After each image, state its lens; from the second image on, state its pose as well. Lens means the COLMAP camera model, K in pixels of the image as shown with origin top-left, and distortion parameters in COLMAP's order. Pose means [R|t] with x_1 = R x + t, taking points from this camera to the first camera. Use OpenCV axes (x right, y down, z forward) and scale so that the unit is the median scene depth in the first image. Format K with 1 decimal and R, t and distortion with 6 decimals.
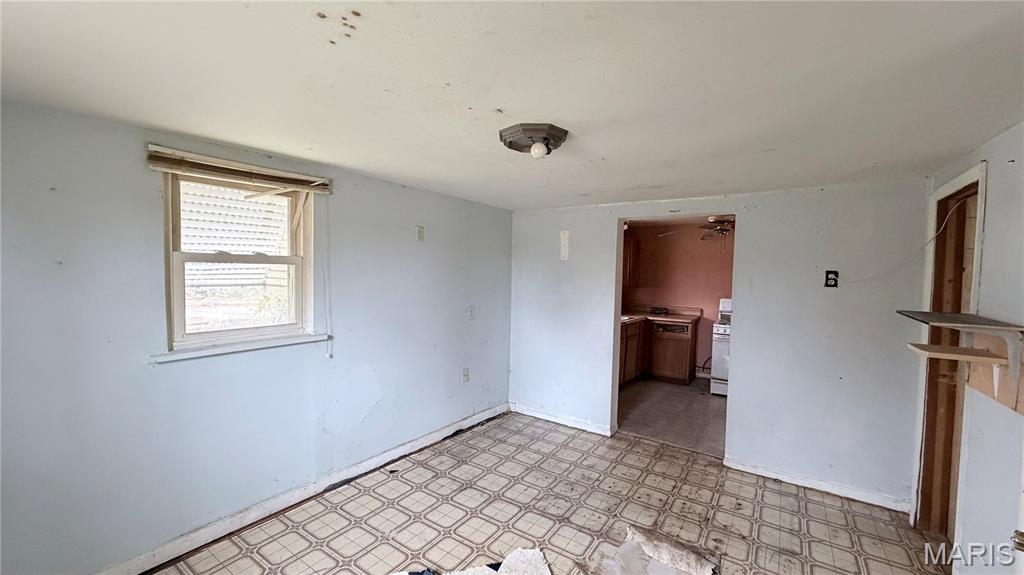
lens RADIAL K [[406.9, 0, 517.2], [0, 406.9, 286.2], [0, 0, 1]] dist [0.000048, -0.000011]
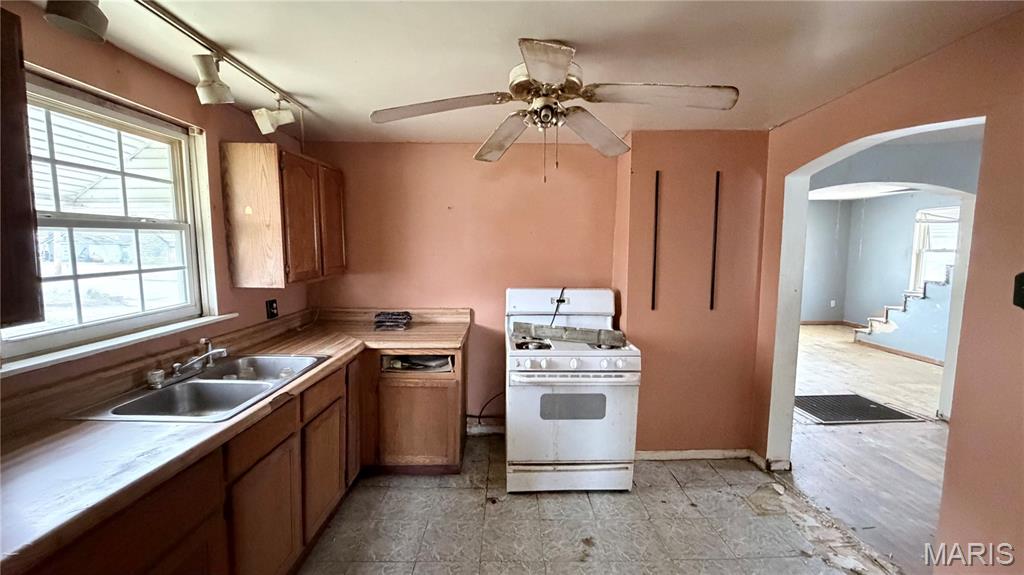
lens RADIAL K [[407.6, 0, 509.1], [0, 407.6, 288.0], [0, 0, 1]] dist [0.000174, -0.000048]
pose [[0.825144, -0.080120, 0.559211, 0.228924], [0.040534, 0.995737, 0.082853, -0.015372], [-0.563466, -0.045699, 0.824875, 0.615003]]
